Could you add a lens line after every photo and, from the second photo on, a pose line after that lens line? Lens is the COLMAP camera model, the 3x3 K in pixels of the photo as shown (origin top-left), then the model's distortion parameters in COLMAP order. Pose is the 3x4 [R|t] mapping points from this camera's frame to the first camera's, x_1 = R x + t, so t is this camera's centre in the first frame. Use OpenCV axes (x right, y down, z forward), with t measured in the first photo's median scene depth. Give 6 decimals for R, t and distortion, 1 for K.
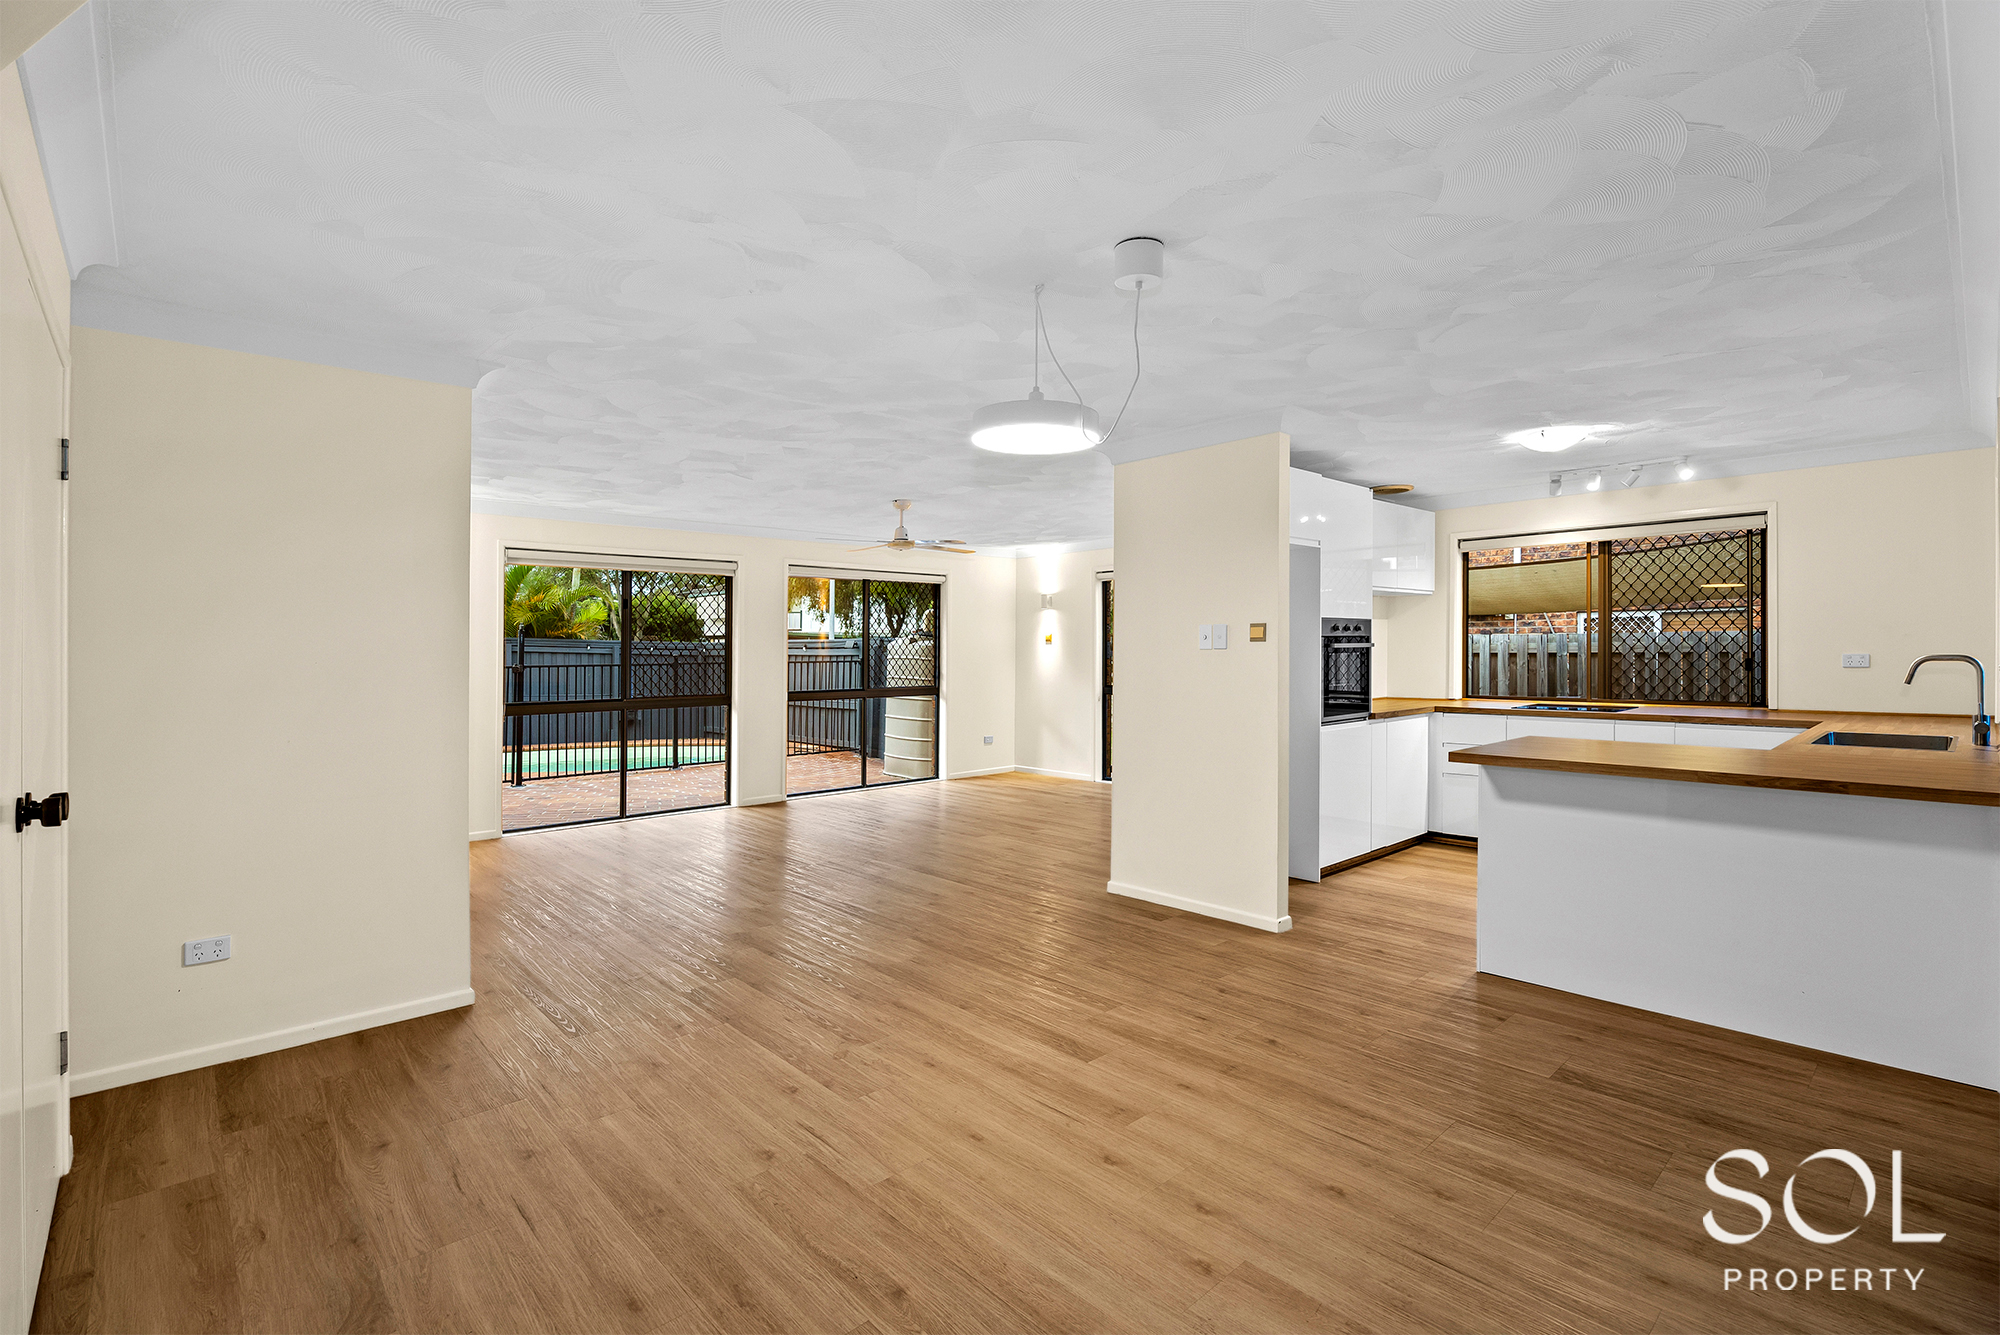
lens RADIAL K [[901.2, 0, 1043.4], [0, 901.2, 643.5], [0, 0, 1]] dist [0.000279, -0.000134]
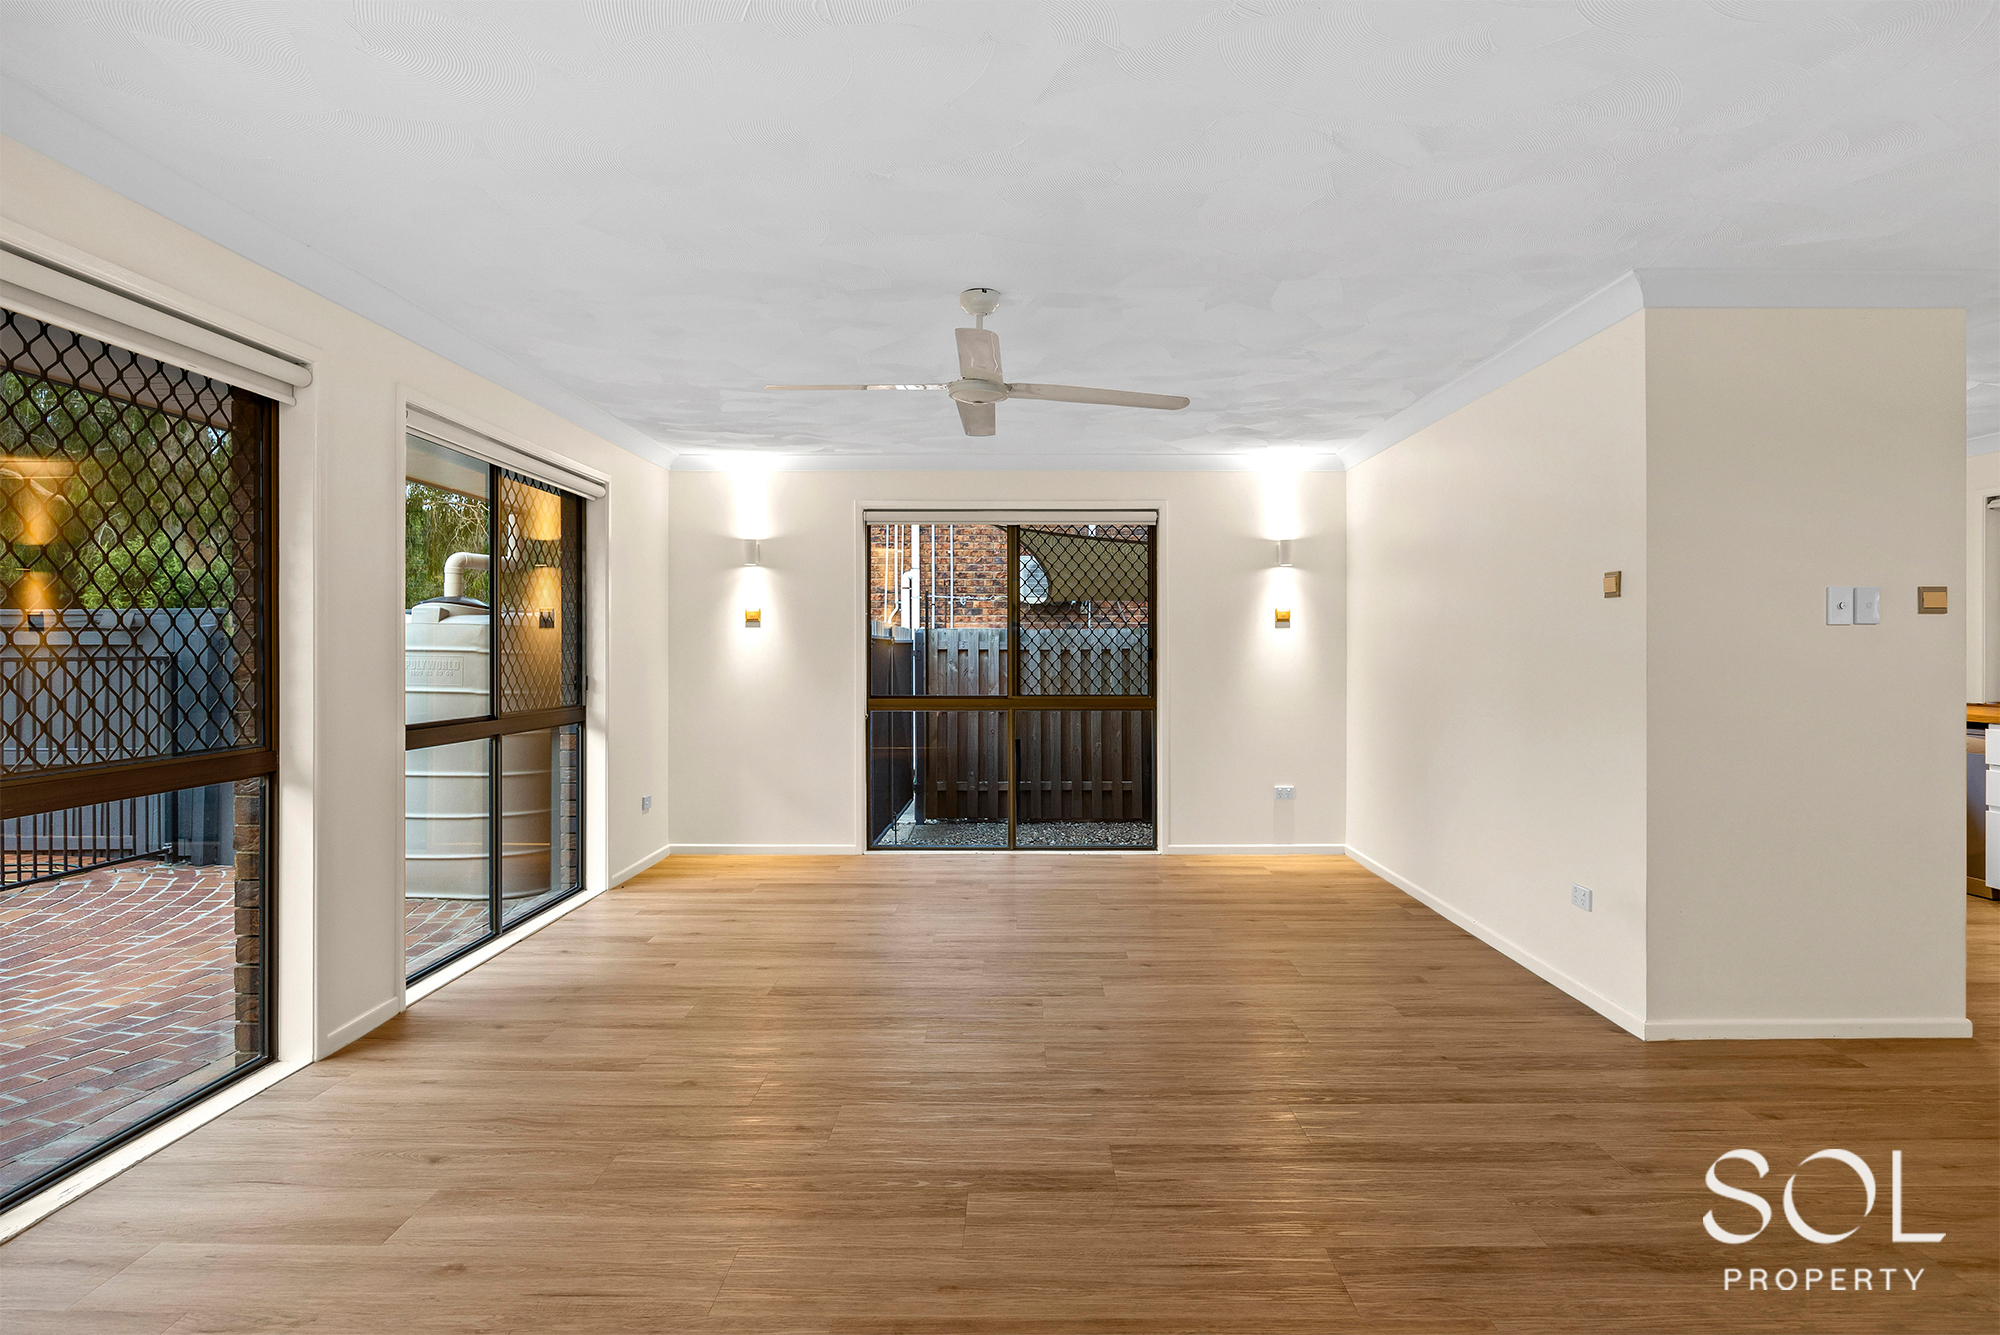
lens RADIAL K [[1027.3, 0, 996.6], [0, 1027.3, 656.1], [0, 0, 1]] dist [-0.010432, 0.000254]
pose [[0.697794, 0.004051, 0.716287, -0.524237], [-0.011427, 0.999920, 0.005478, 0.021464], [-0.716207, -0.012008, 0.697784, 0.635525]]
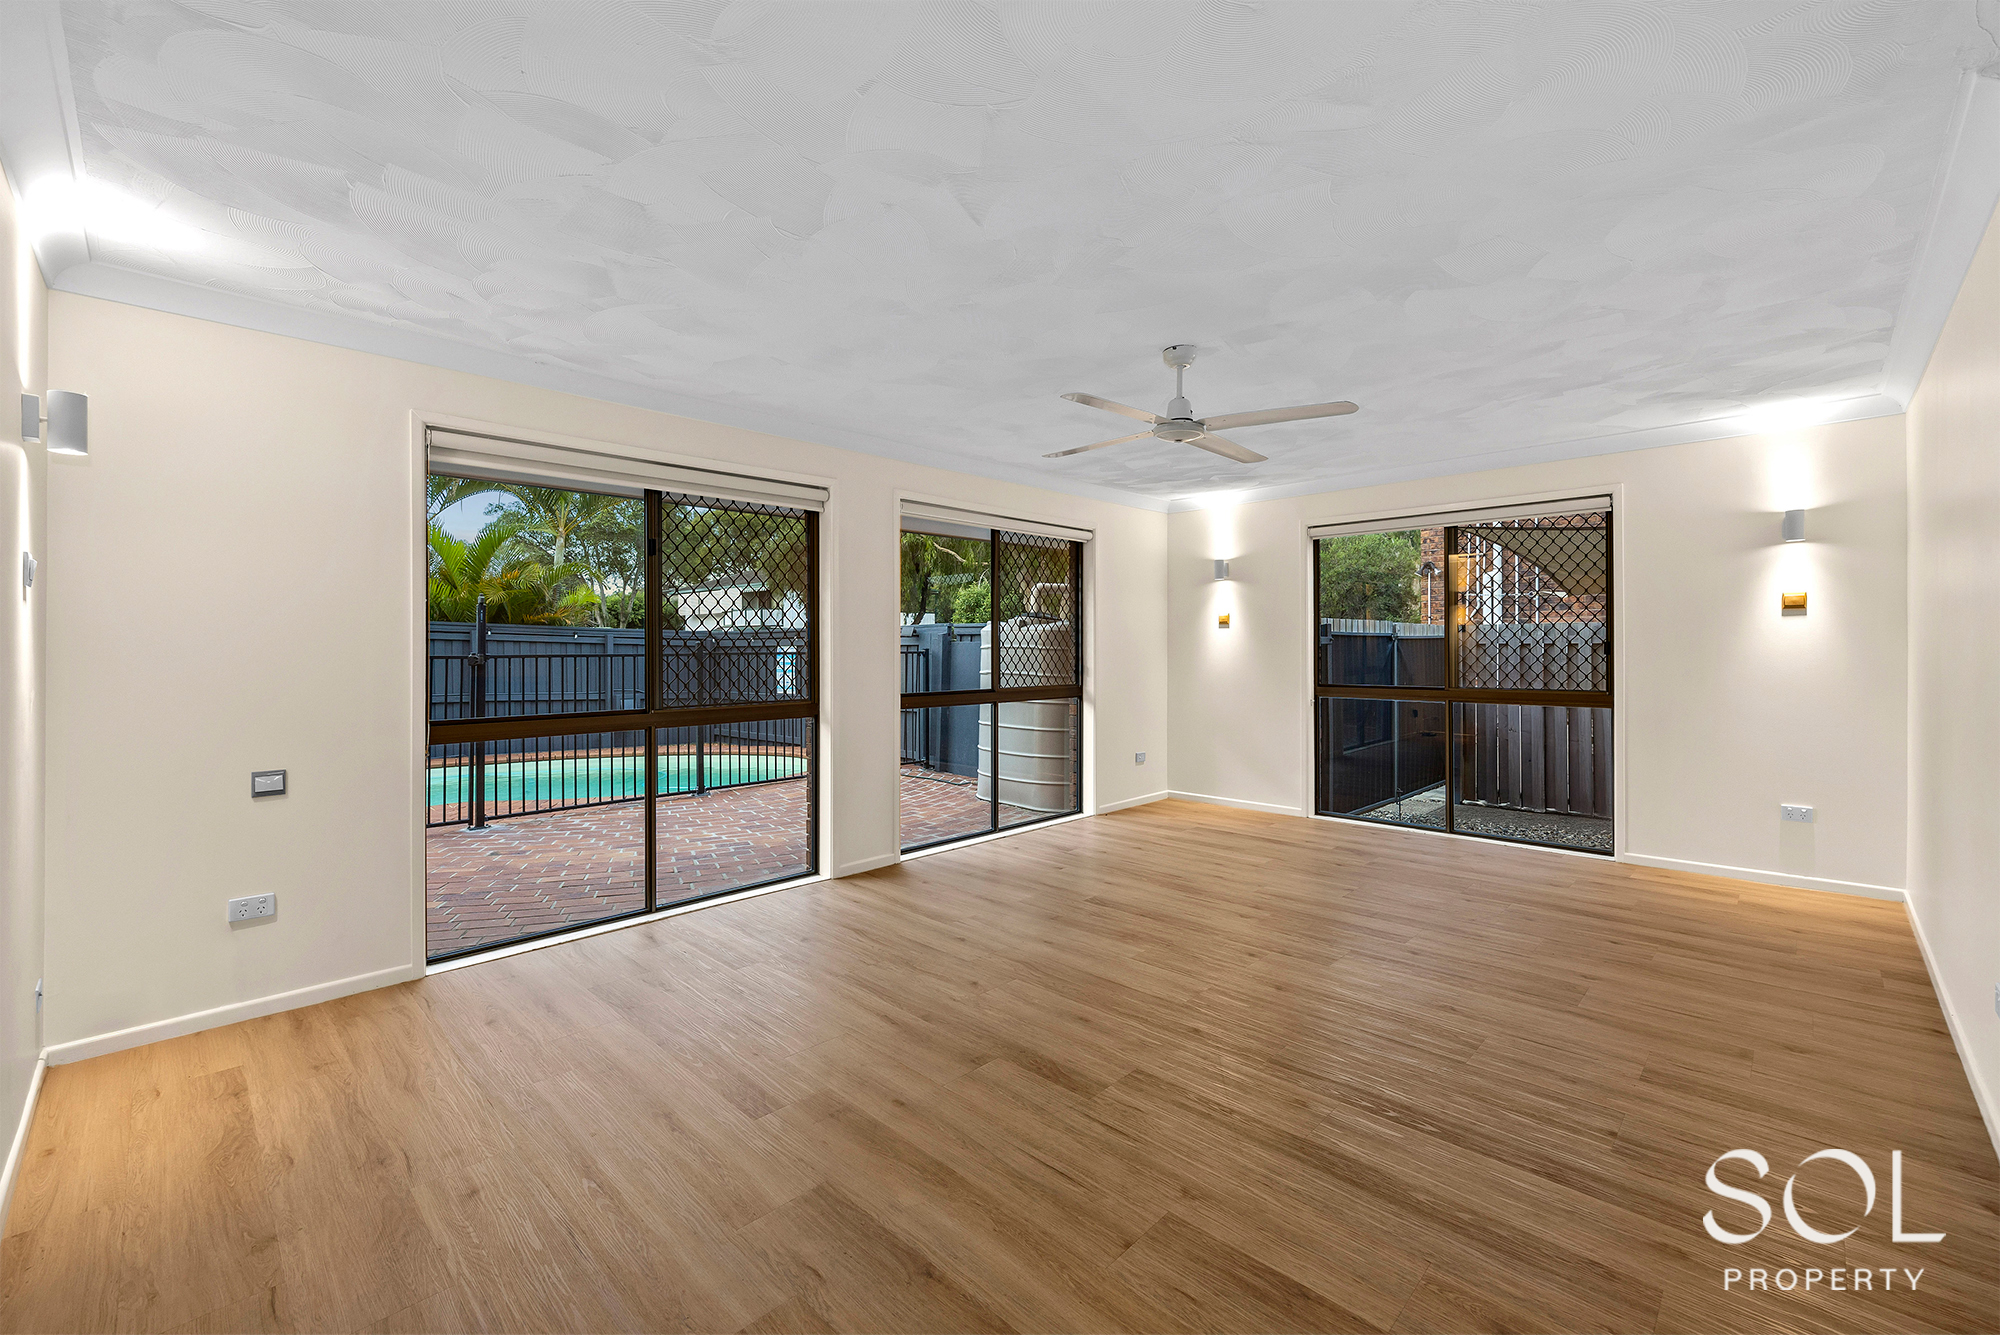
lens RADIAL K [[802.7, 0, 1030.4], [0, 802.7, 649.2], [0, 0, 1]] dist [-0.000888, 0.000137]
pose [[0.998494, 0.002102, 0.054818, -0.277357], [-0.002614, 0.999954, 0.009267, 0.019168], [-0.054796, -0.009397, 0.998453, 0.520262]]
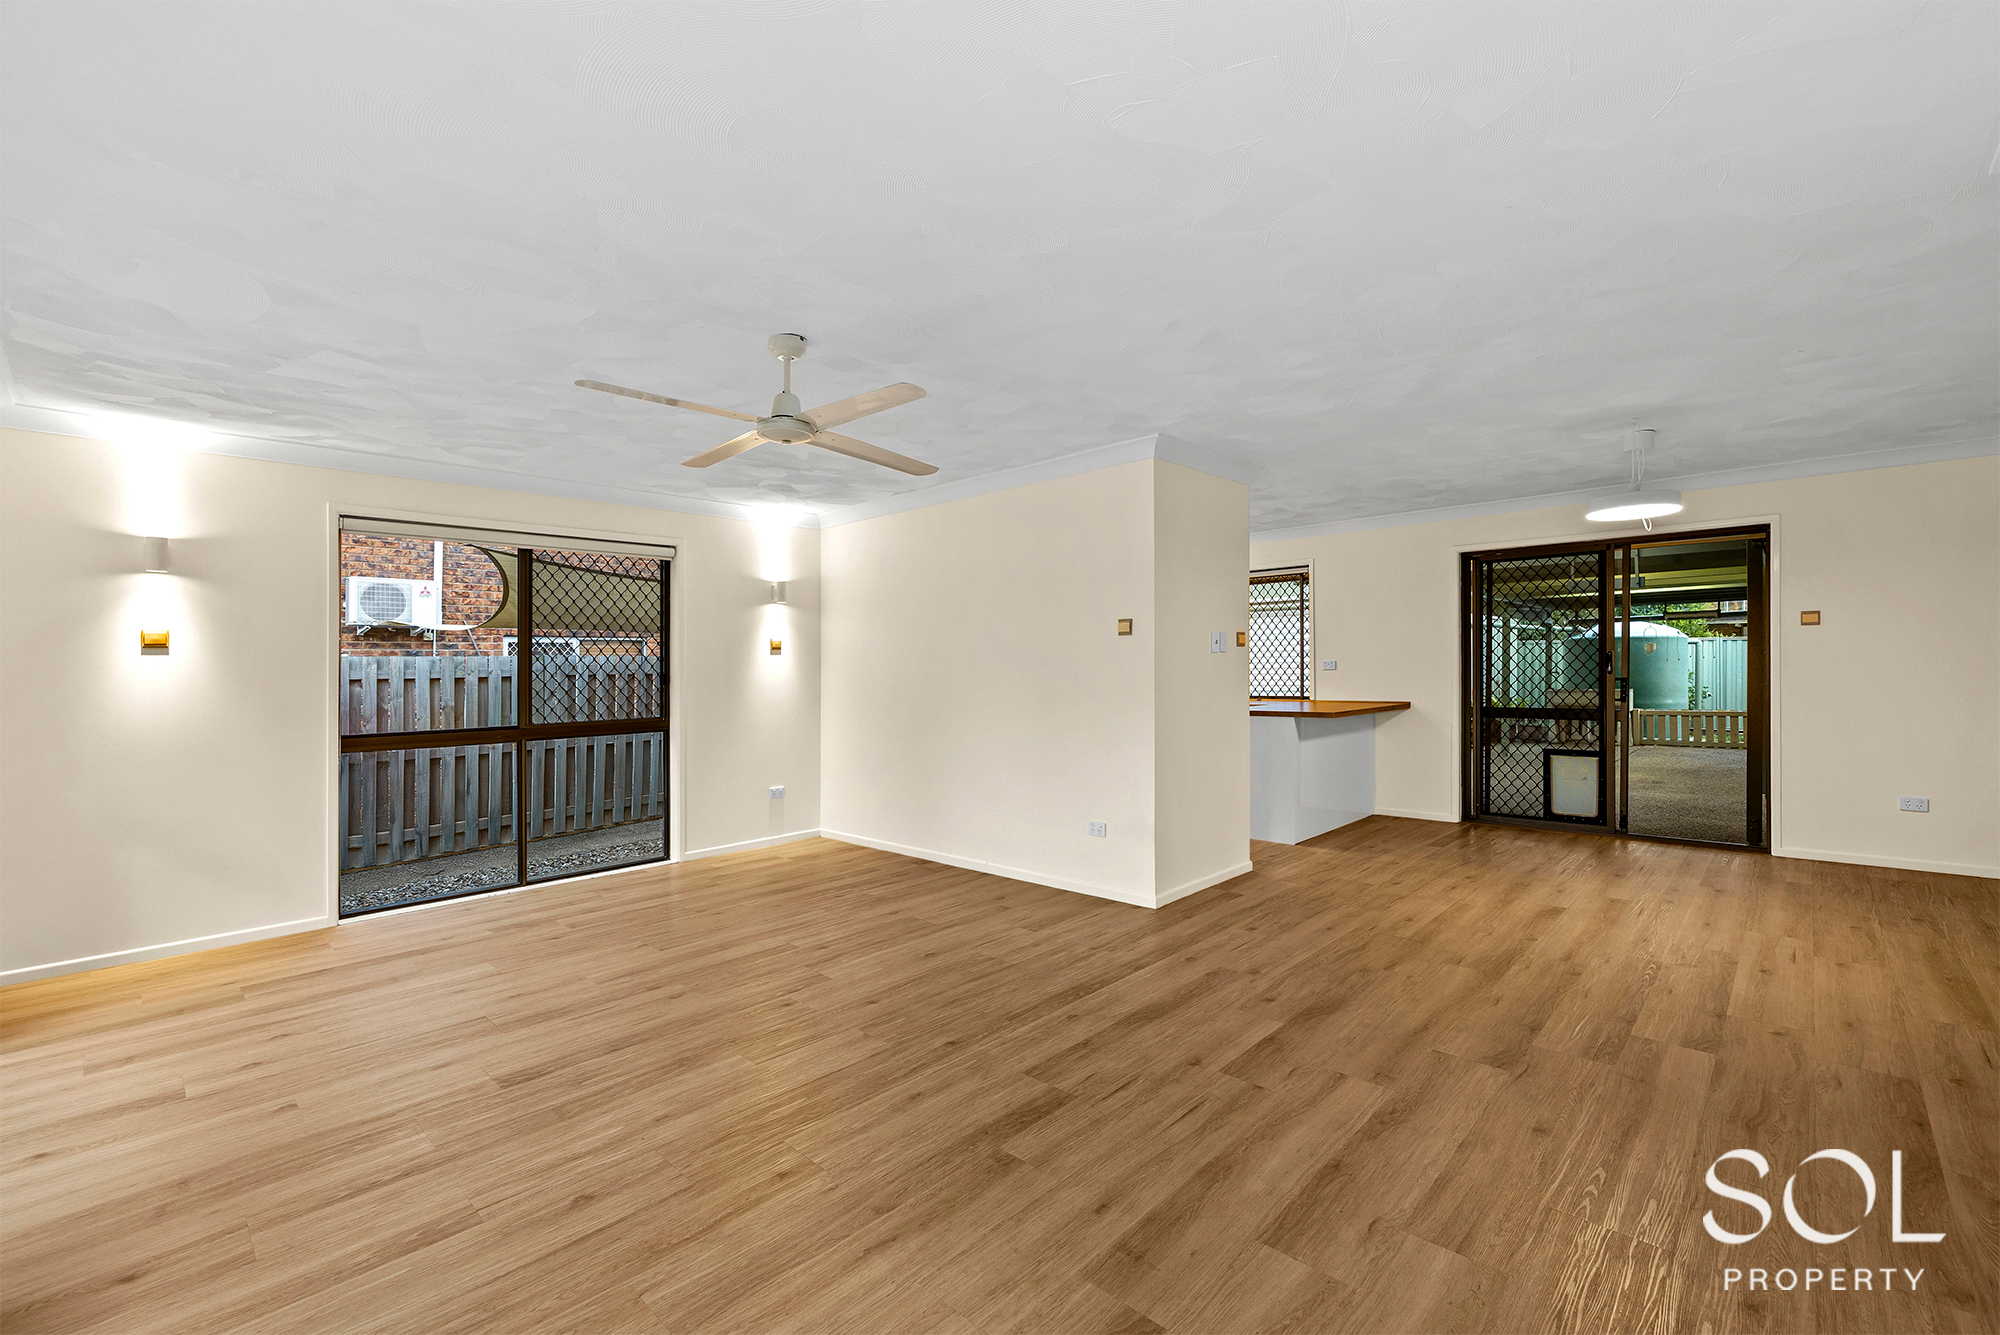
lens RADIAL K [[856.1, 0, 1000.0], [0, 856.1, 667.5], [0, 0, 1]] dist [-0.001588, 0.000050]
pose [[-0.045535, 0.009921, 0.998913, -0.618180], [0.009063, 0.999914, -0.009518, 0.022720], [-0.998922, 0.008619, -0.045621, 0.906393]]
